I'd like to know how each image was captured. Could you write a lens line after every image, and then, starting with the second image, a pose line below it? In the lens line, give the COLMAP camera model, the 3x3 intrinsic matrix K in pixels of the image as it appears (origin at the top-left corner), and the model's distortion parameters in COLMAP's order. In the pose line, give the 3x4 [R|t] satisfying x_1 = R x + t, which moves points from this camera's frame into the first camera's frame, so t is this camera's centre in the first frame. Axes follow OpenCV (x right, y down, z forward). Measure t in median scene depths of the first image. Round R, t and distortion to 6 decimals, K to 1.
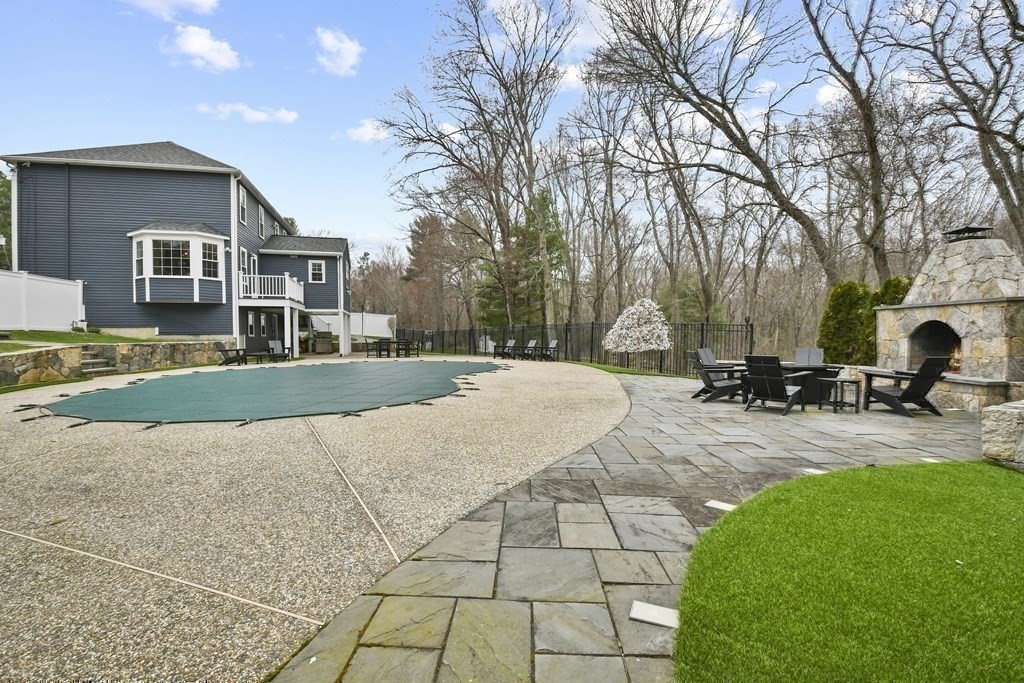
lens RADIAL K [[461.7, 0, 512.0], [0, 461.7, 341.5], [0, 0, 1]] dist [-0.014884, 0.000061]
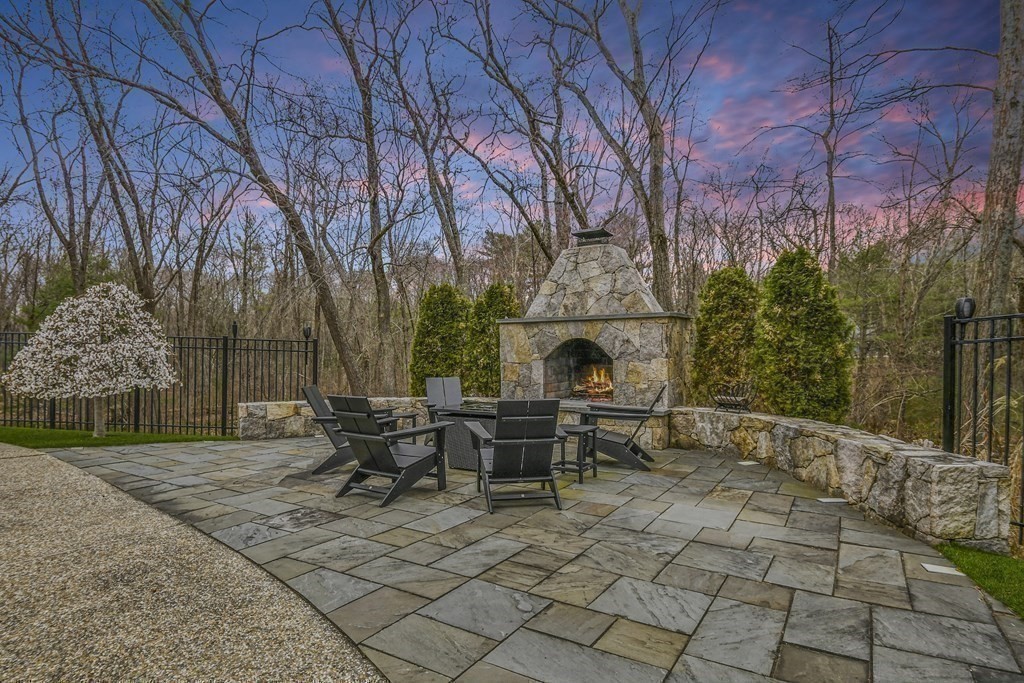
lens RADIAL K [[561.8, 0, 506.4], [0, 561.8, 362.7], [0, 0, 1]] dist [0.001271, -0.000564]
pose [[0.519116, -0.016509, 0.854545, 0.002775], [0.018339, 0.999798, 0.008174, -0.012840], [-0.854507, 0.011428, 0.519314, 0.588953]]
